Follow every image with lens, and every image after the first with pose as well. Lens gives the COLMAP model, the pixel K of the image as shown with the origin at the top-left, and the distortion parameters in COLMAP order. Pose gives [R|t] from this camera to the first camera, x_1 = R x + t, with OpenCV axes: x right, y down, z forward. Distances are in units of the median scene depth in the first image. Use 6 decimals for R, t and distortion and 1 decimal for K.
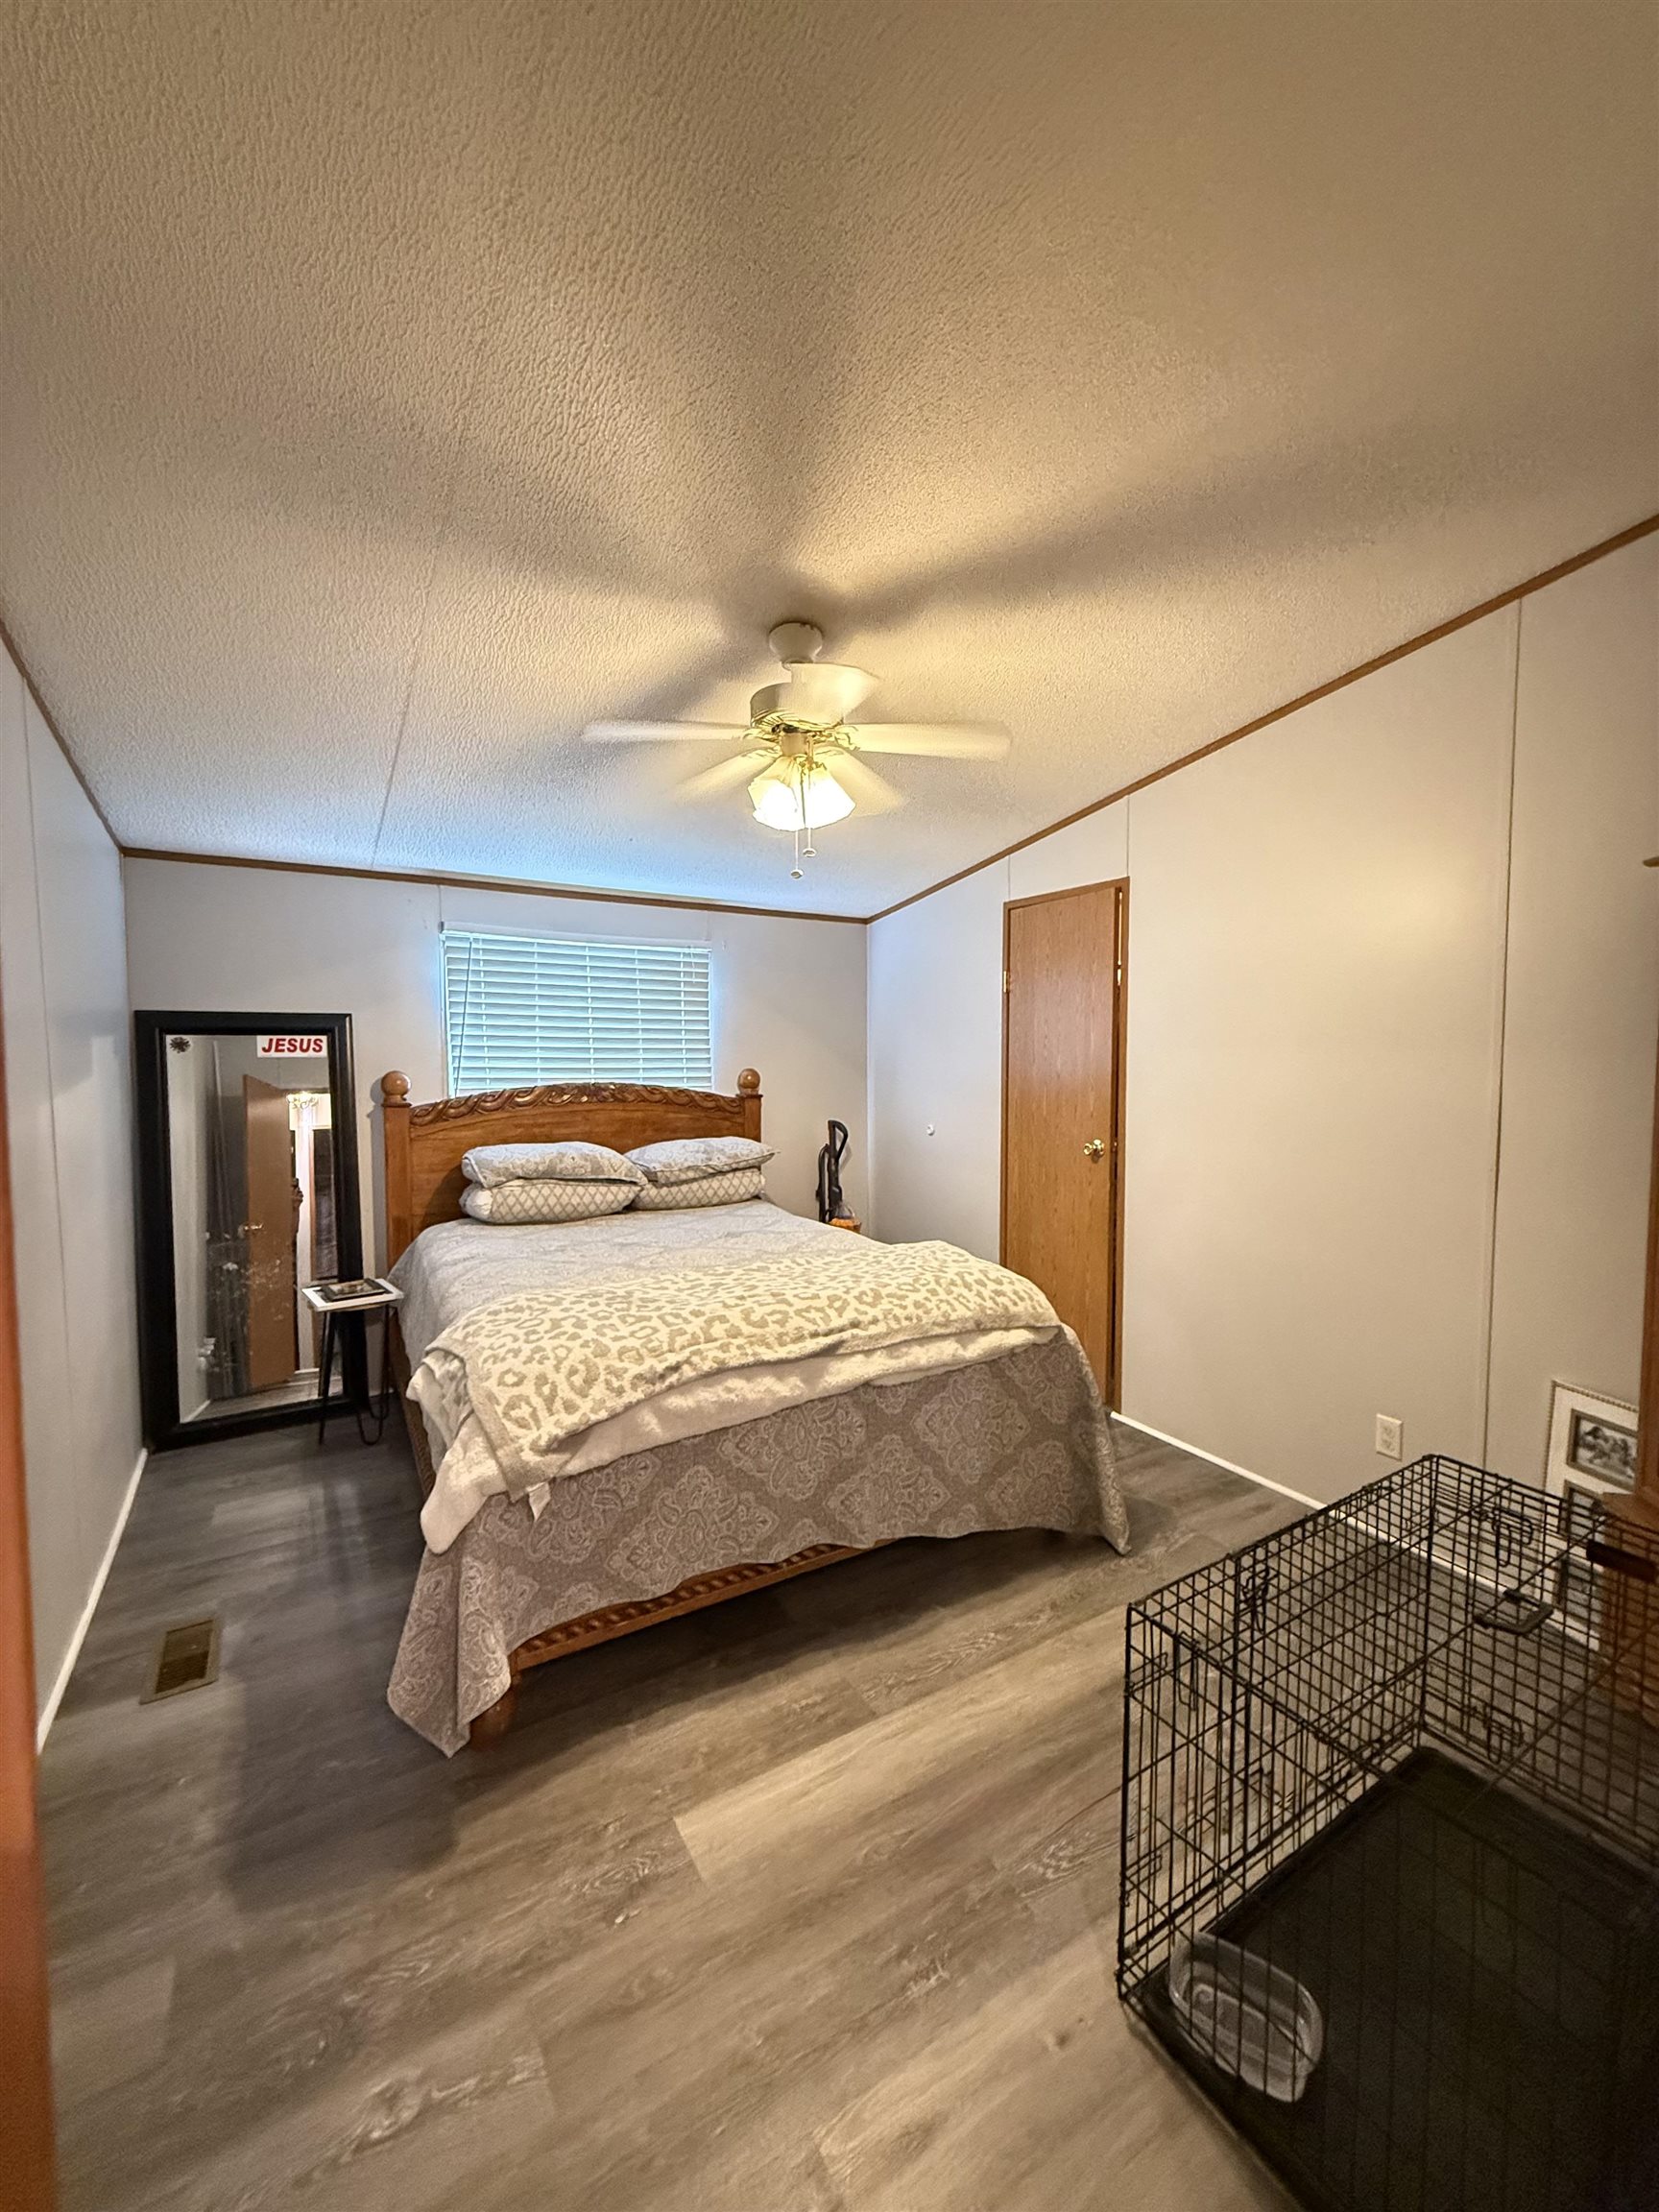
lens RADIAL K [[881.0, 0, 830.8], [0, 881.0, 1104.0], [0, 0, 1]] dist [0.002099, -0.000168]
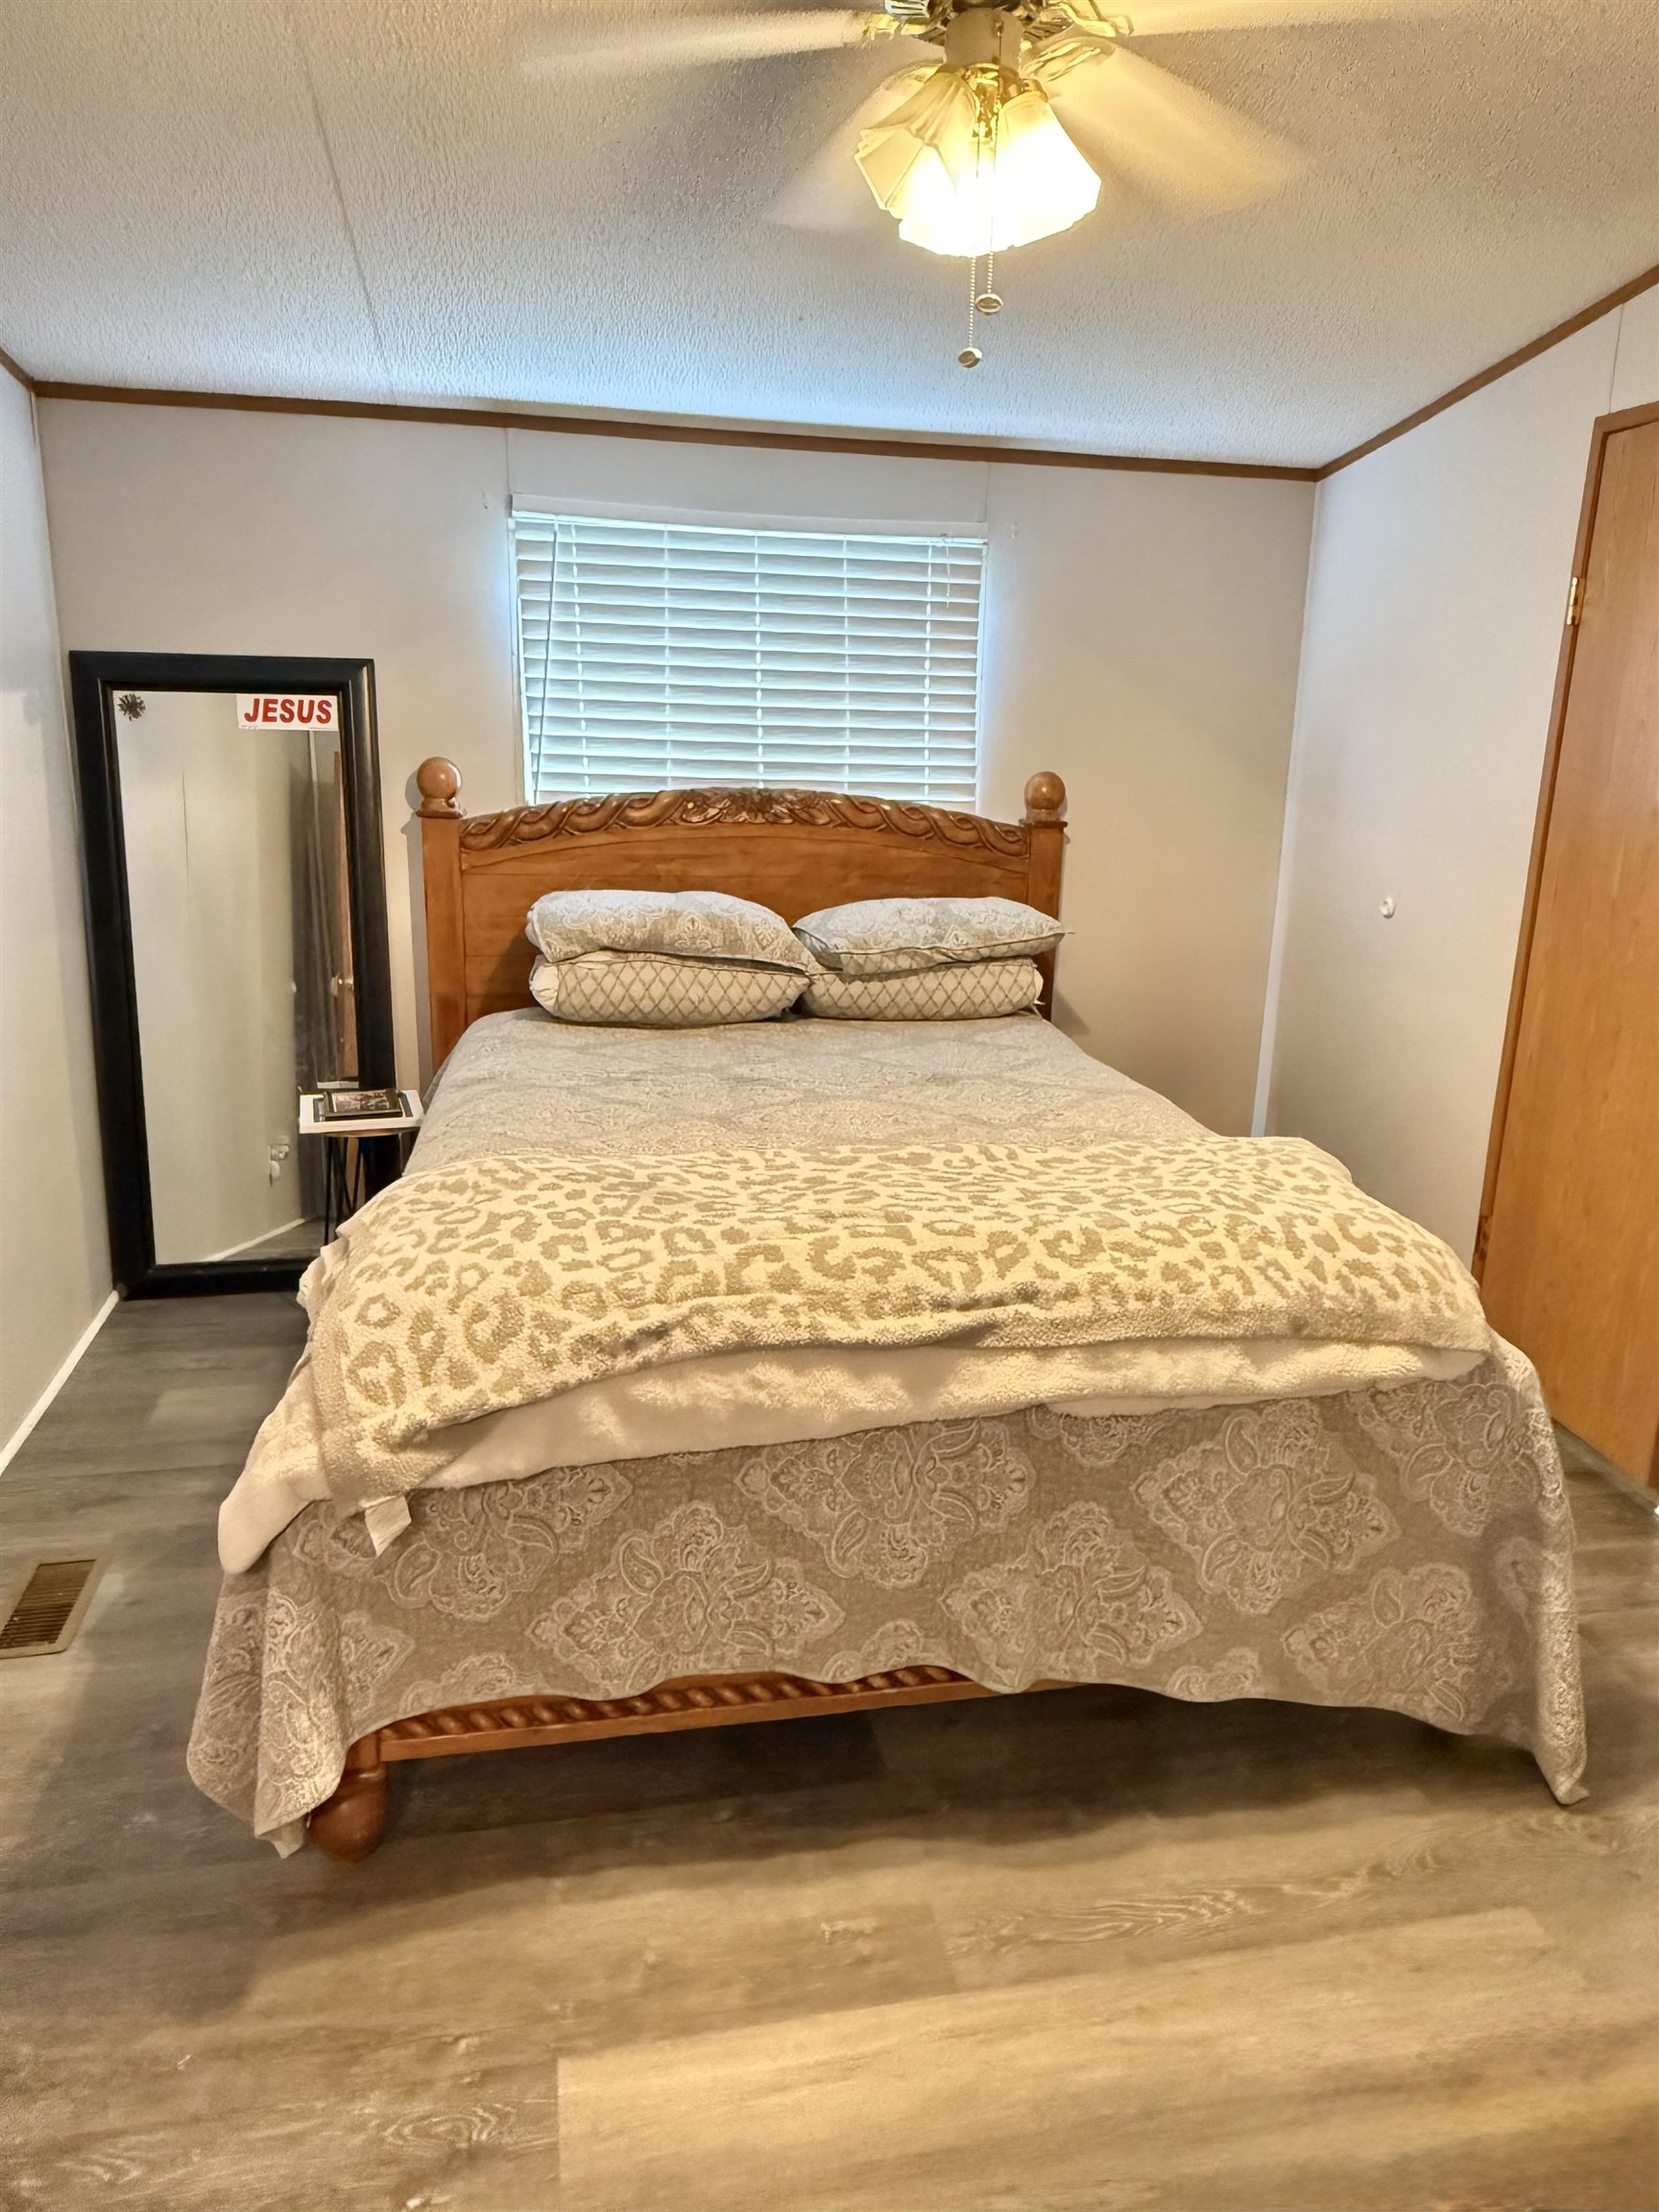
lens RADIAL K [[1447.8, 0, 830.0], [0, 1447.8, 1110.5], [0, 0, 1]] dist [0.001246, 0.000350]
pose [[0.942612, 0.108369, -0.315814, 0.170925], [-0.044324, 0.978106, 0.203334, -0.023133], [0.330935, -0.177667, 0.926777, 0.188515]]
